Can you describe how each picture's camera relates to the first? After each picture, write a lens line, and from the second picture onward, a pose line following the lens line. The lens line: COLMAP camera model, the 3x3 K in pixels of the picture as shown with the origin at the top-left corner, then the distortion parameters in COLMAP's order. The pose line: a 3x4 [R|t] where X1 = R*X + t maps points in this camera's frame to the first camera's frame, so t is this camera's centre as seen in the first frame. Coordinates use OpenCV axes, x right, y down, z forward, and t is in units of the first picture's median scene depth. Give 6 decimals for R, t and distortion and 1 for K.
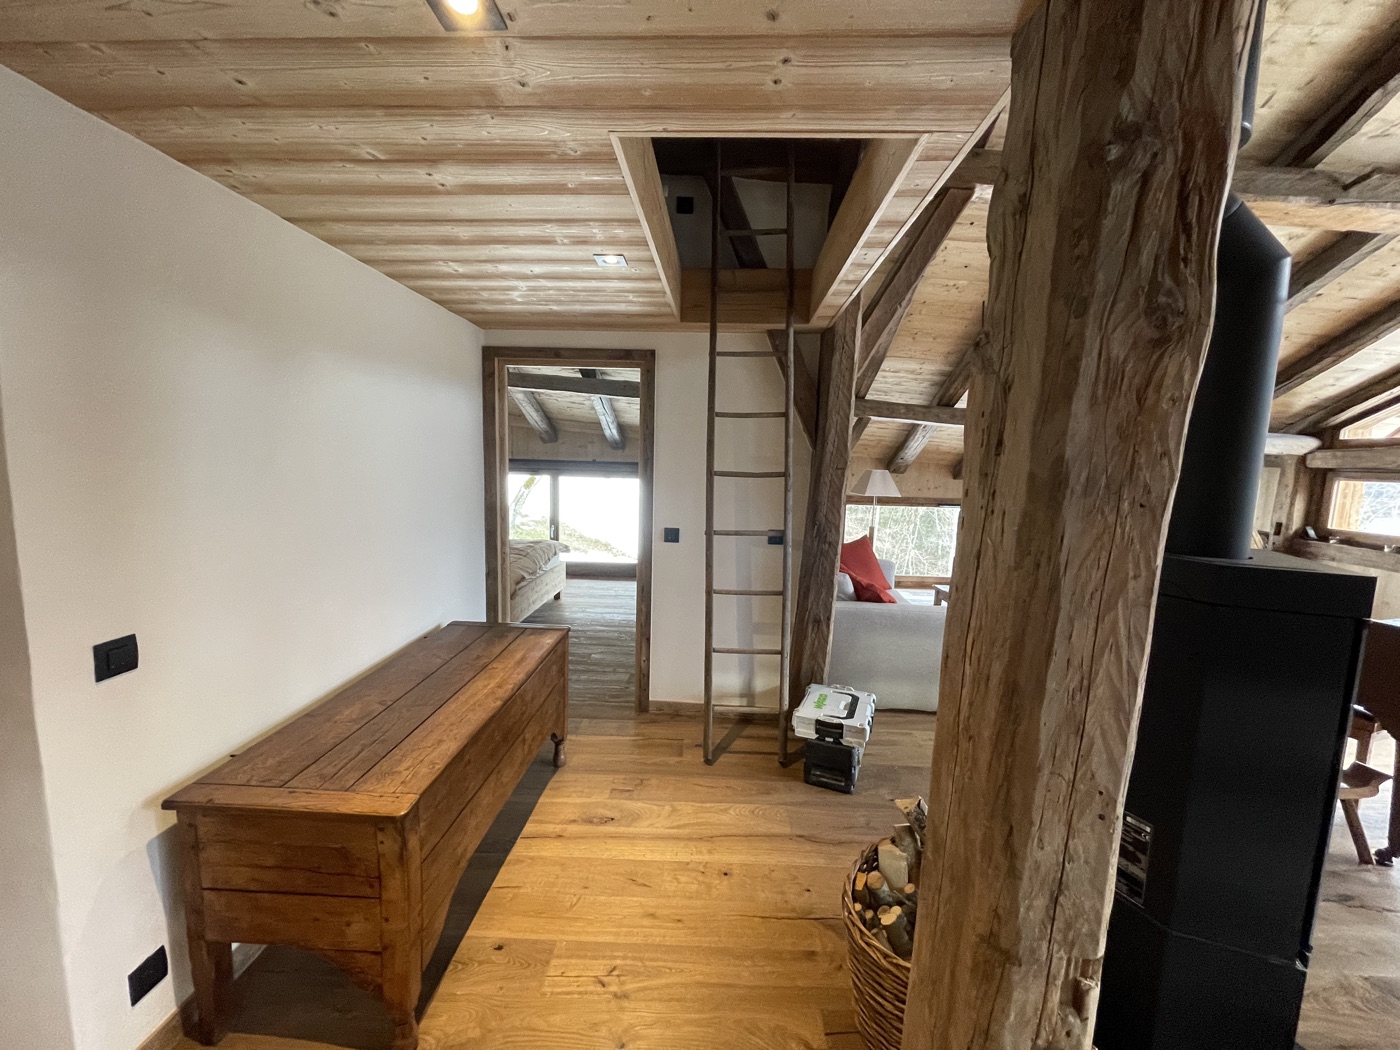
lens RADIAL K [[561.3, 0, 696.5], [0, 561.3, 528.5], [0, 0, 1]] dist [-0.001722, -0.000362]
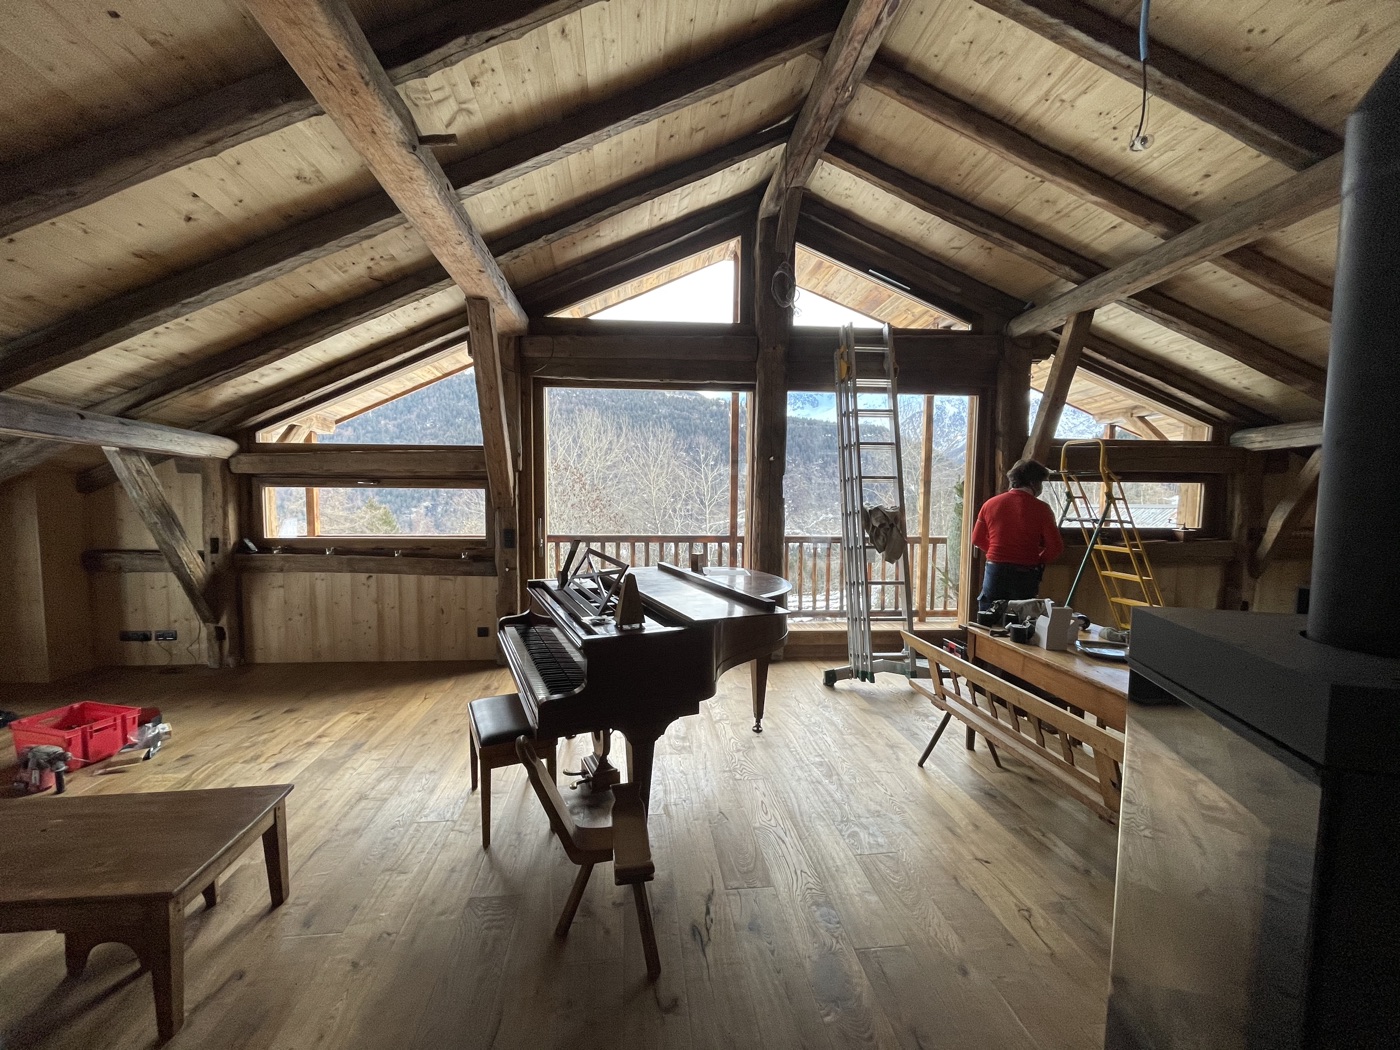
lens RADIAL K [[561.3, 0, 693.6], [0, 561.3, 523.7], [0, 0, 1]] dist [-0.001722, -0.000362]
pose [[-0.128106, -0.096794, 0.987026, 0.122833], [0.108797, 0.987848, 0.110995, -0.049920], [-0.985775, 0.121605, -0.116019, 0.404108]]
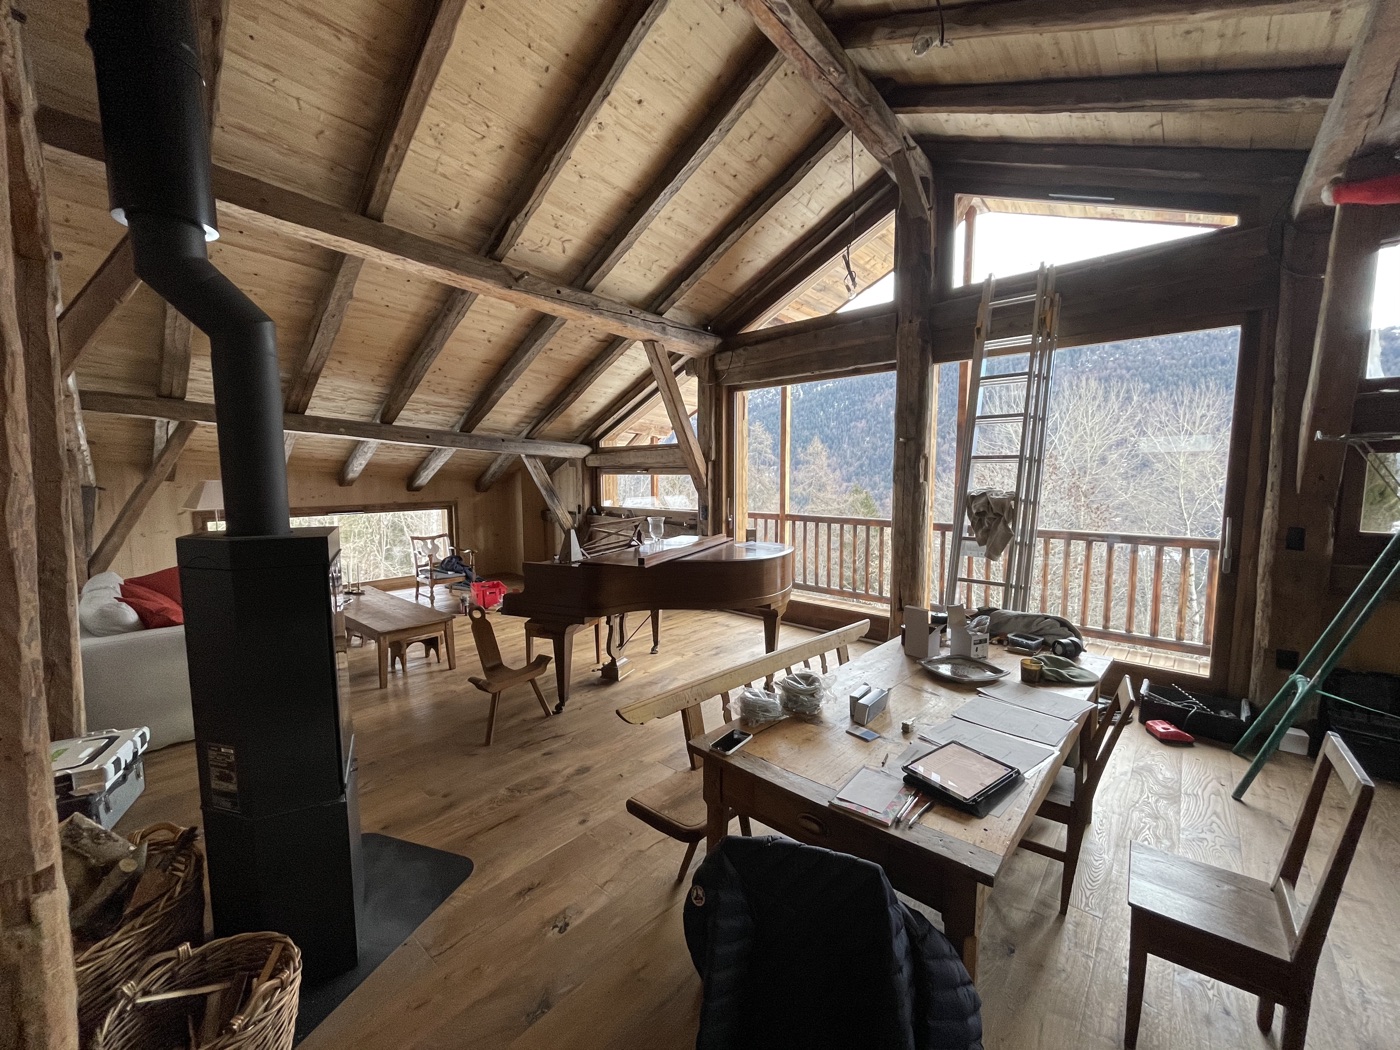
lens RADIAL K [[561.3, 0, 682.0], [0, 561.3, 527.4], [0, 0, 1]] dist [-0.001722, -0.000362]
pose [[0.650932, -0.105291, 0.751799, 0.130502], [0.115742, 0.992521, 0.038792, 0.022352], [-0.750261, 0.061764, 0.658250, -0.149821]]
